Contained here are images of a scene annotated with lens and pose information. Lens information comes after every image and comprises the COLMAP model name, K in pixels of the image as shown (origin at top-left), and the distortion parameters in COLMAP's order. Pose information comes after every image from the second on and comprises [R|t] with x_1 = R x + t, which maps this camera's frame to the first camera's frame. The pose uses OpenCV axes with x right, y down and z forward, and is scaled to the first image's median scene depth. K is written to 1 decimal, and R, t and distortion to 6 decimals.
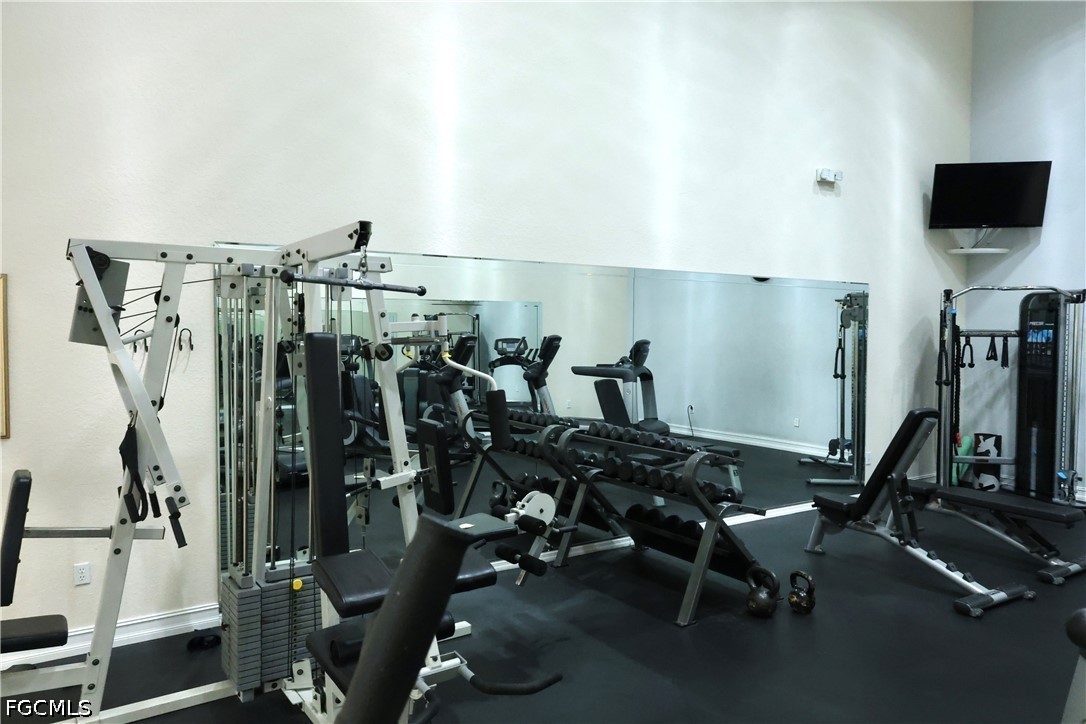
lens RADIAL K [[763.3, 0, 544.6], [0, 763.3, 363.2], [0, 0, 1]] dist [0.003489, 0.006663]
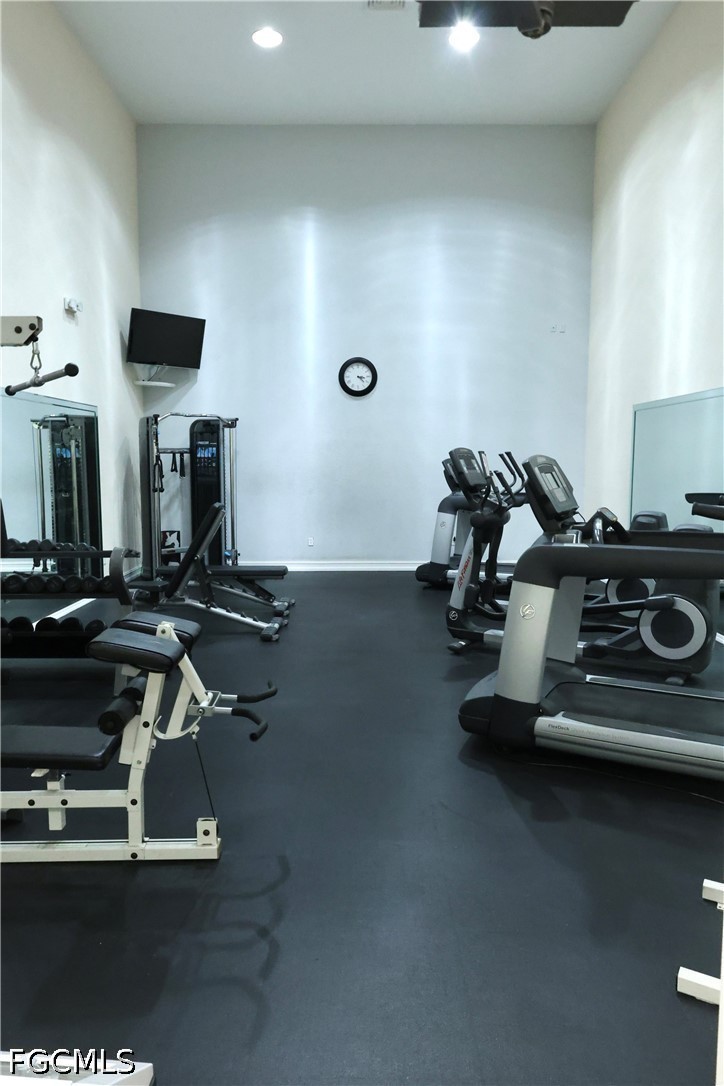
lens RADIAL K [[763.3, 0, 368.9], [0, 763.3, 548.6], [0, 0, 1]] dist [0.003489, 0.006663]
pose [[0.545791, -0.107096, 0.831049, -0.312257], [0.044664, 0.994107, 0.098776, 0.012210], [-0.836730, -0.016793, 0.547358, 0.030007]]
